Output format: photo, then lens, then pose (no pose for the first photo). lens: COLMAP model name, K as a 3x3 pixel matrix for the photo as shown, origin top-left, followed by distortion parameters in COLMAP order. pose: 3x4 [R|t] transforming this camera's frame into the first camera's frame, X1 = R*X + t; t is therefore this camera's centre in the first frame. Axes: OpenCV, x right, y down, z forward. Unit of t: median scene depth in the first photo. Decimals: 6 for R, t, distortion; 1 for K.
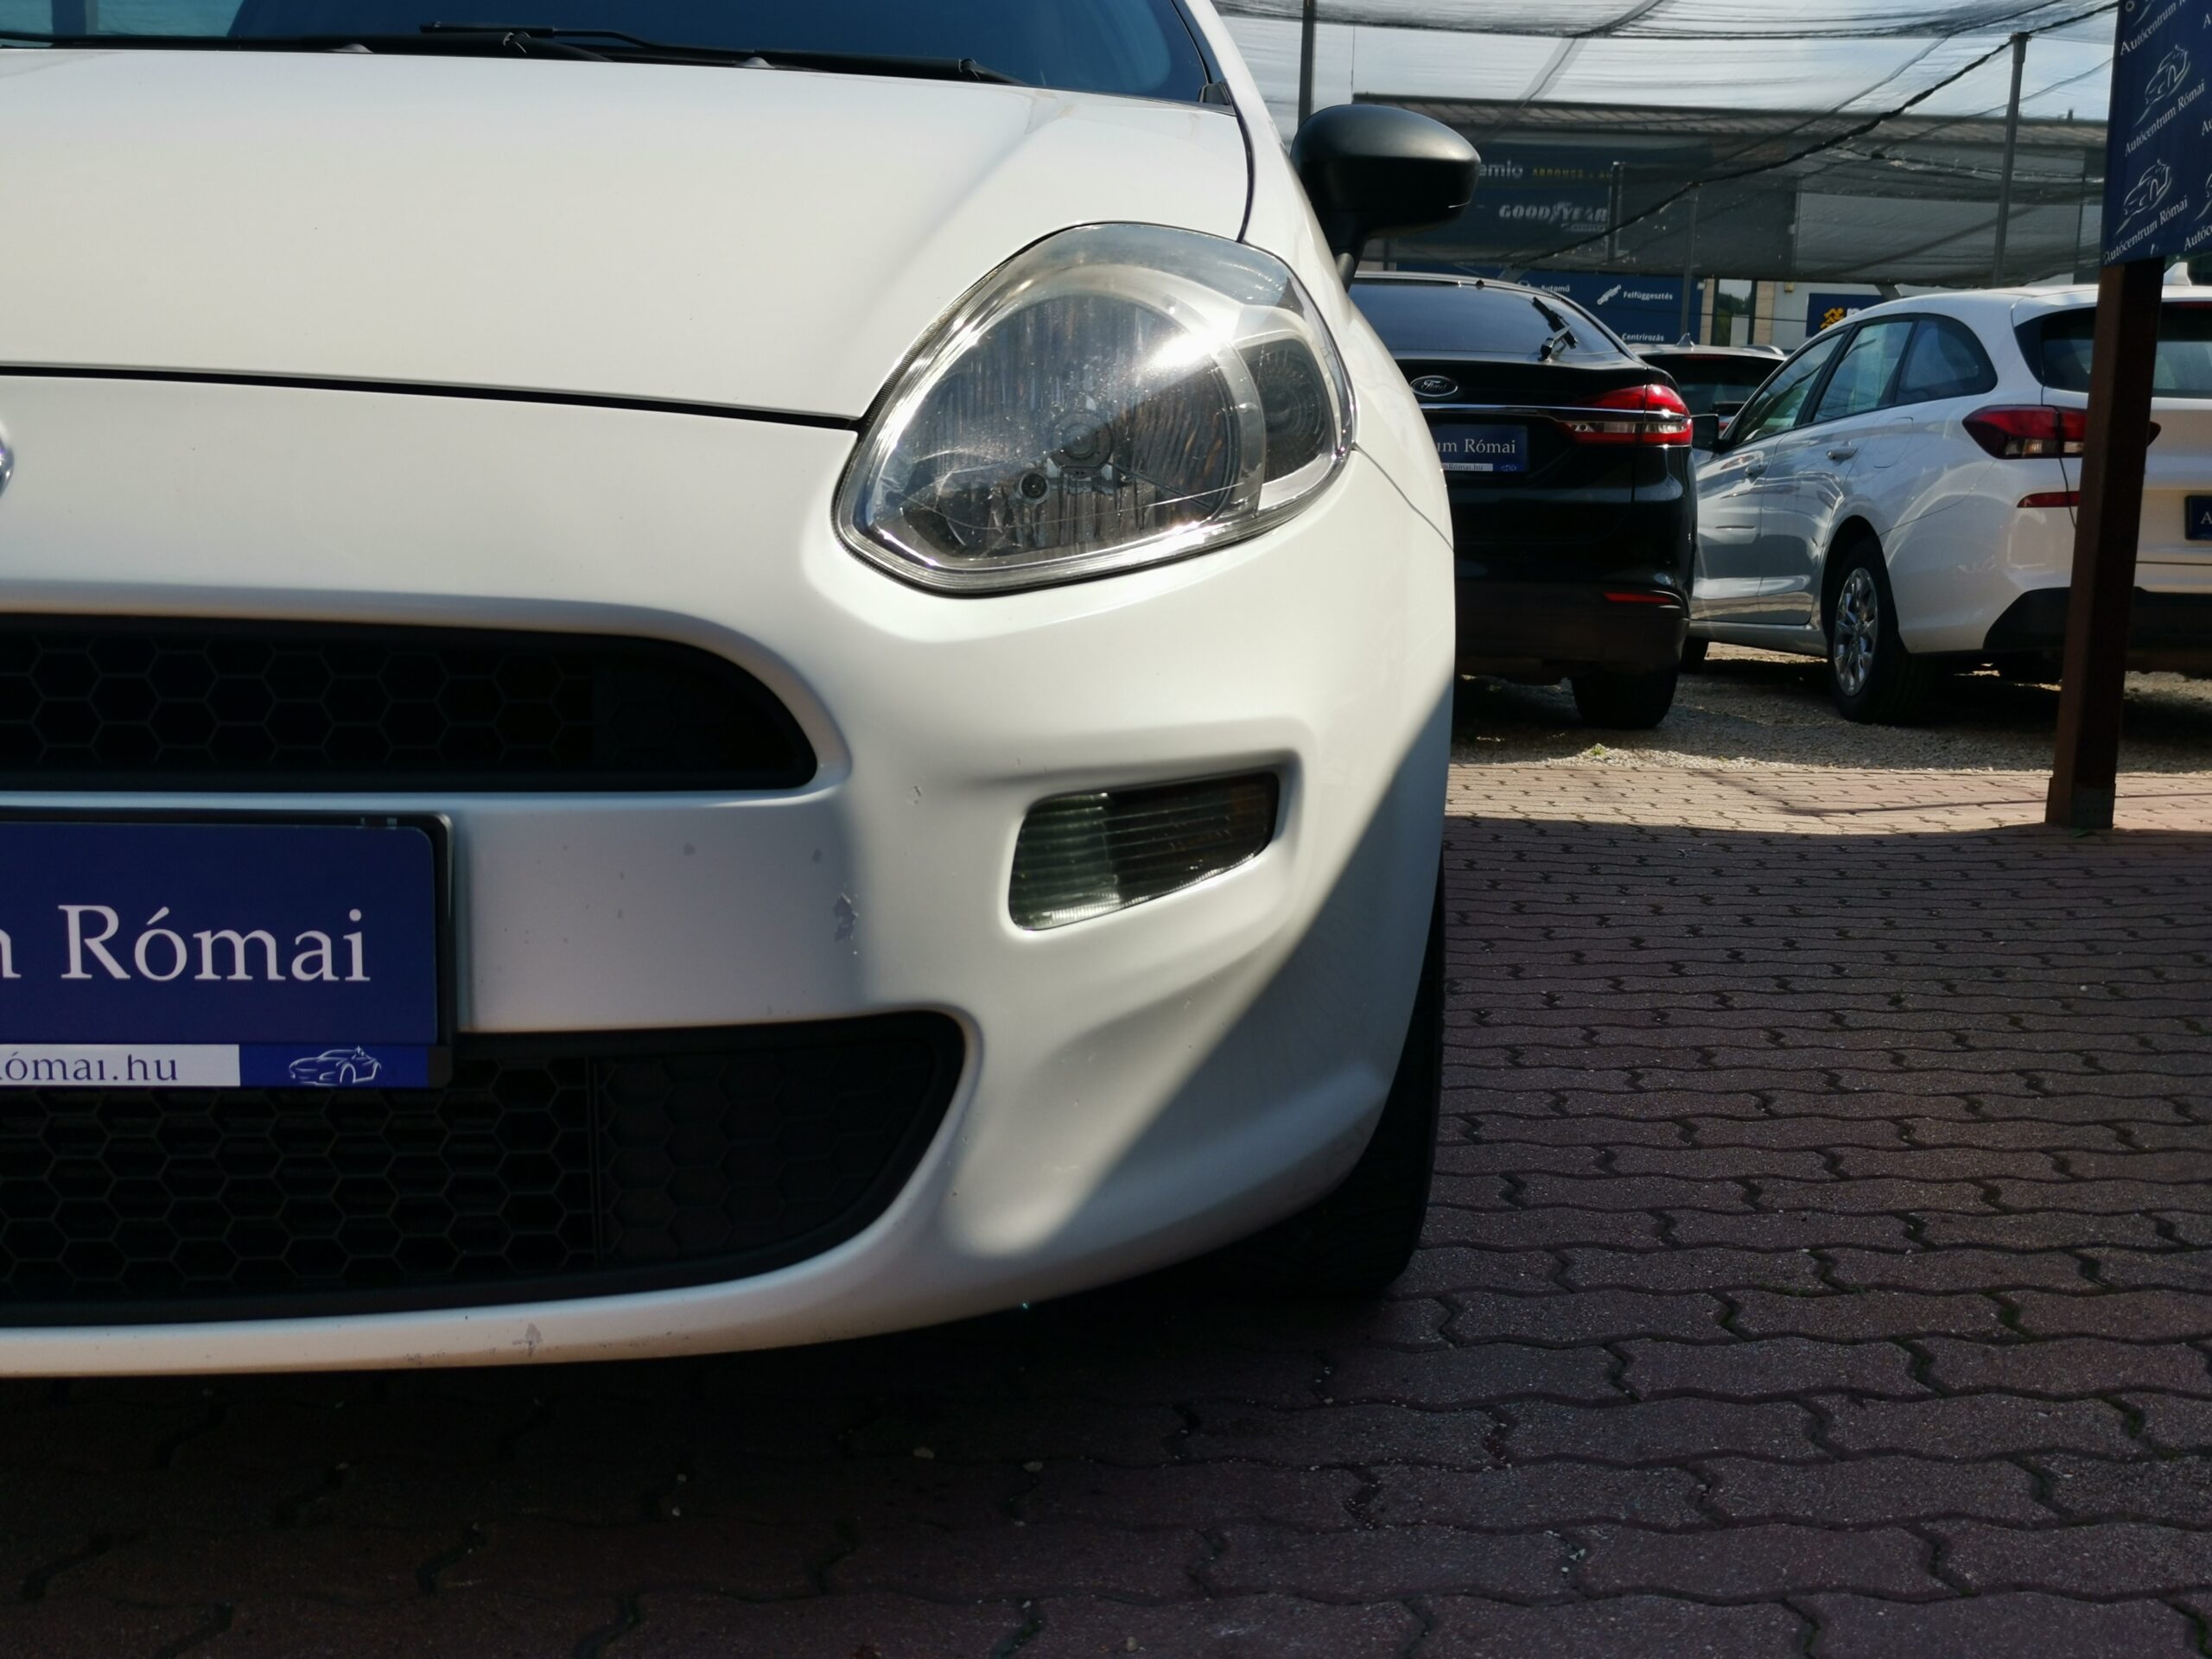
lens RADIAL K [[2527.3, 0, 1113.9], [0, 2527.3, 825.7], [0, 0, 1]] dist [0.029723, 0.000000]
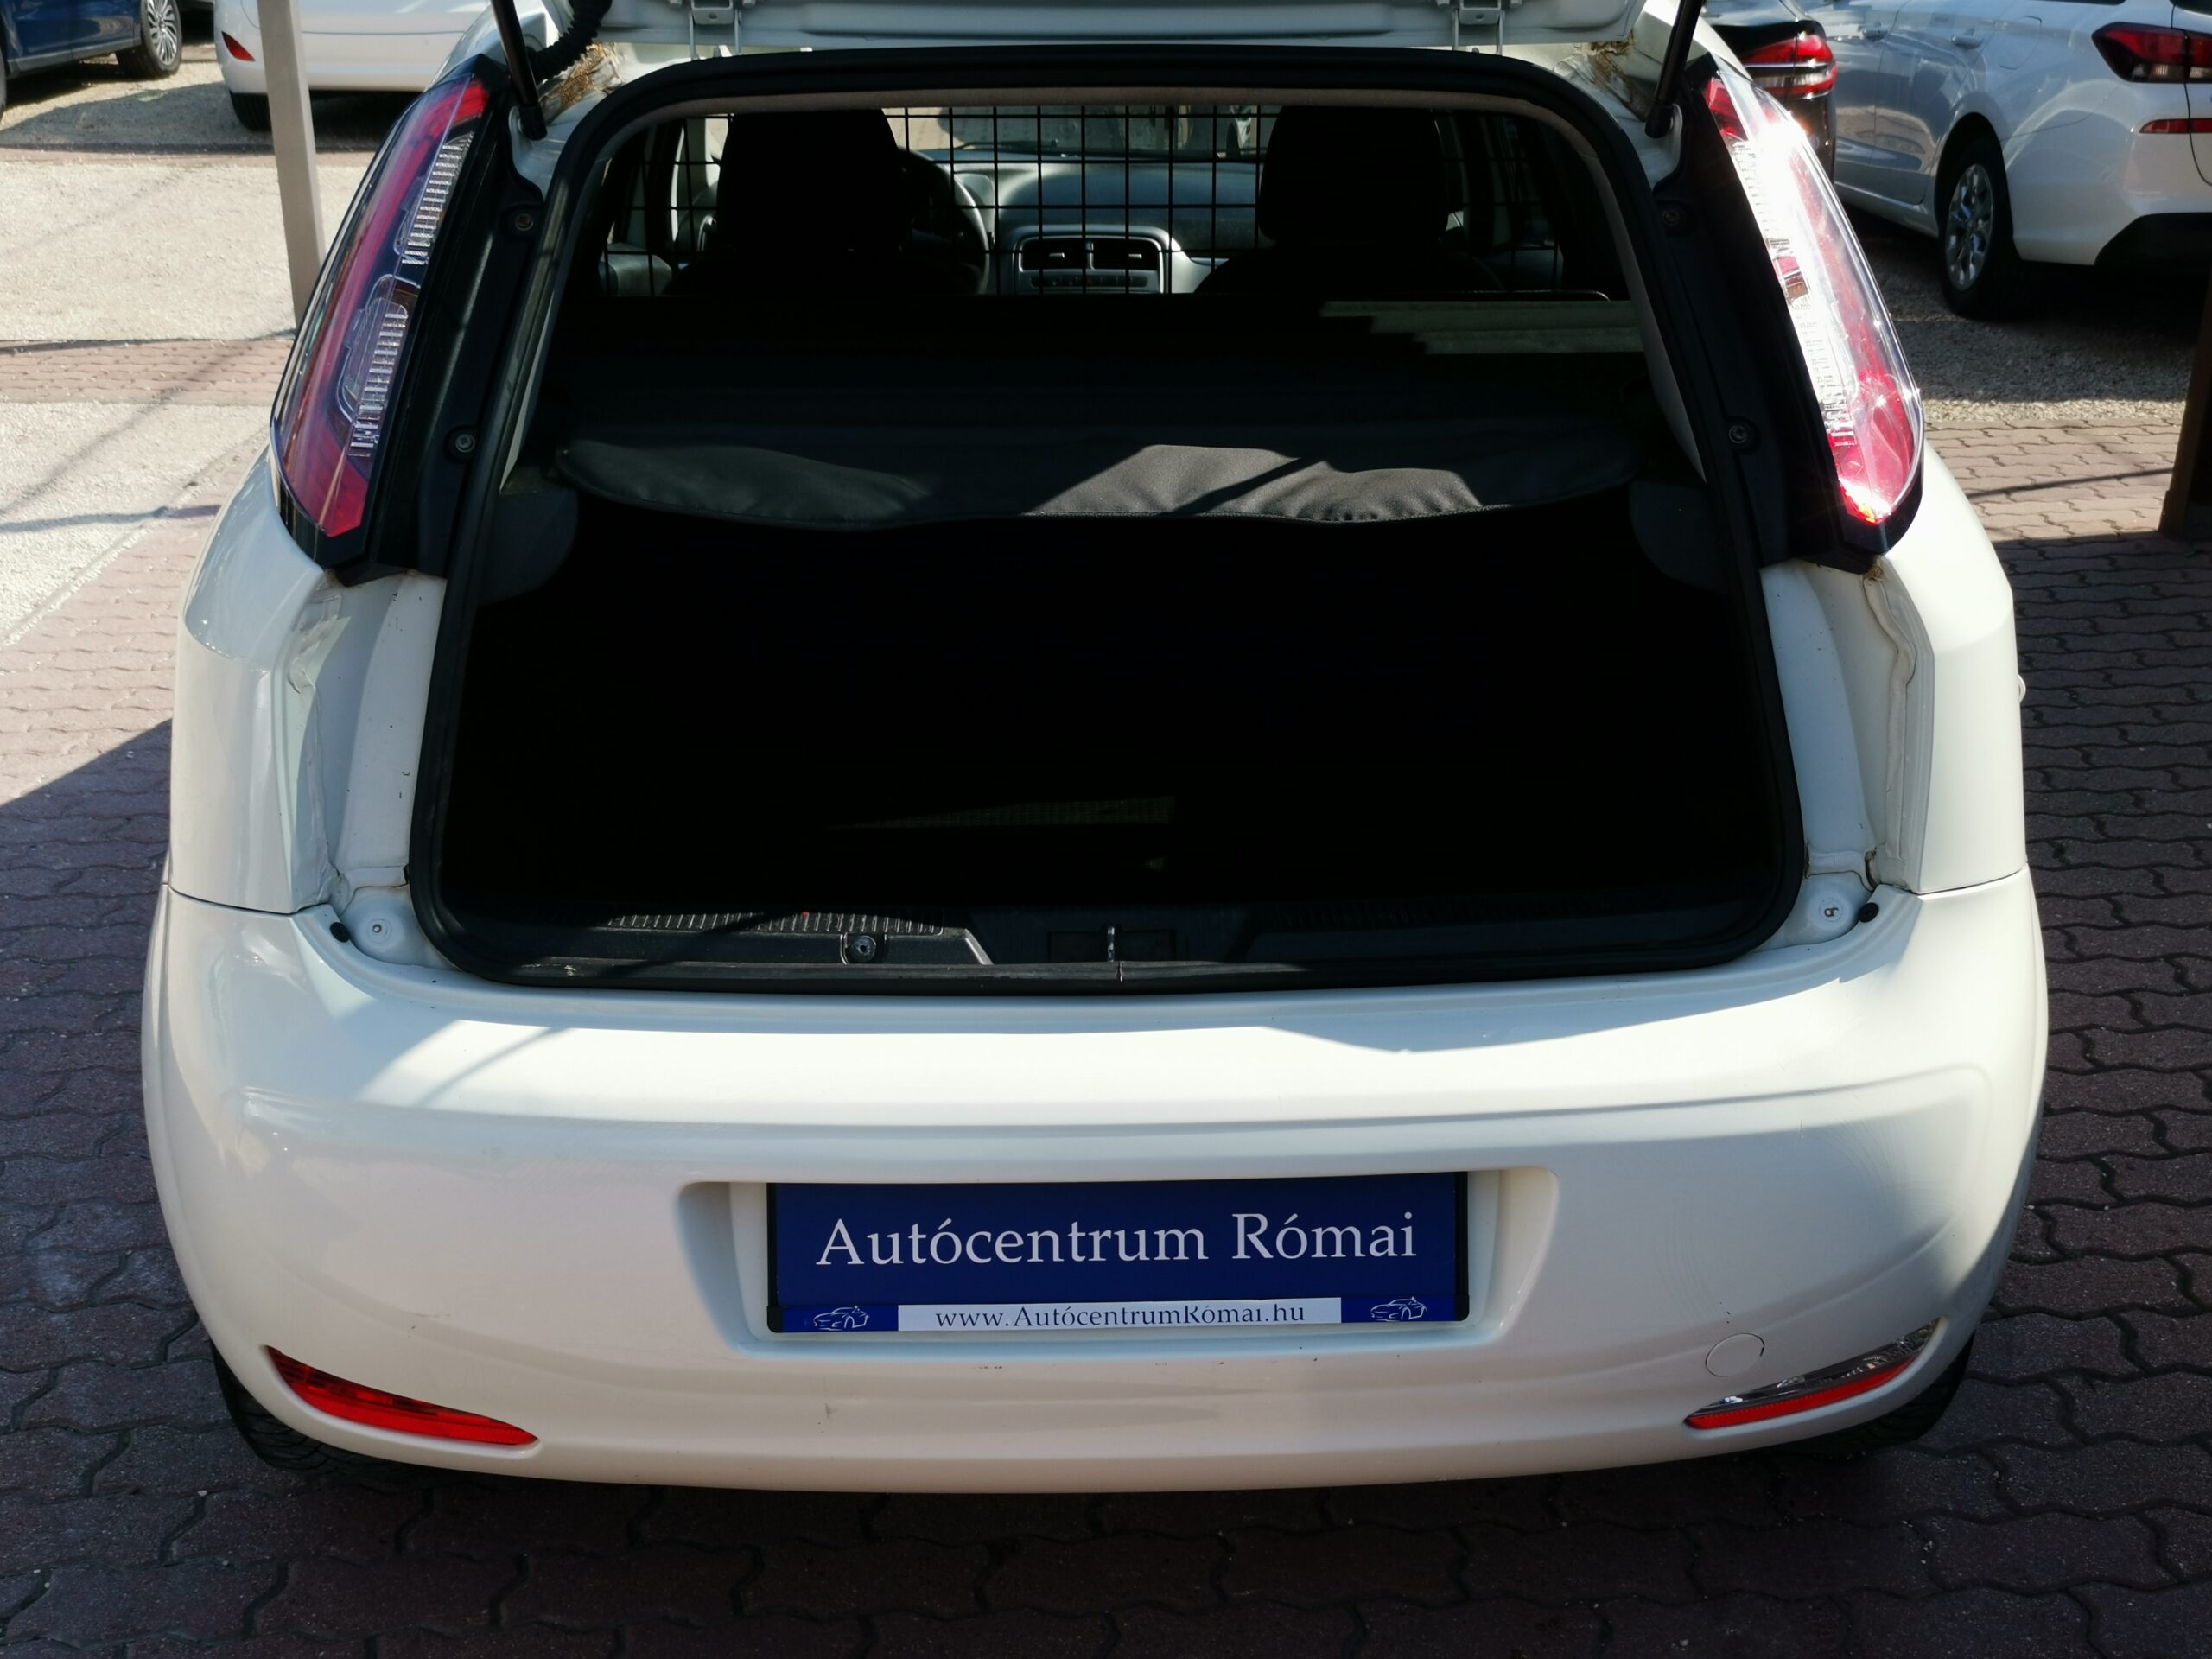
lens RADIAL K [[2527.3, 0, 1116.7], [0, 2527.3, 830.4], [0, 0, 1]] dist [0.029723, 0.000000]
pose [[0.999751, -0.020996, -0.007532, -0.237986], [0.022209, 0.968504, 0.248006, -0.433305], [0.002088, -0.248112, 0.968729, -0.331252]]
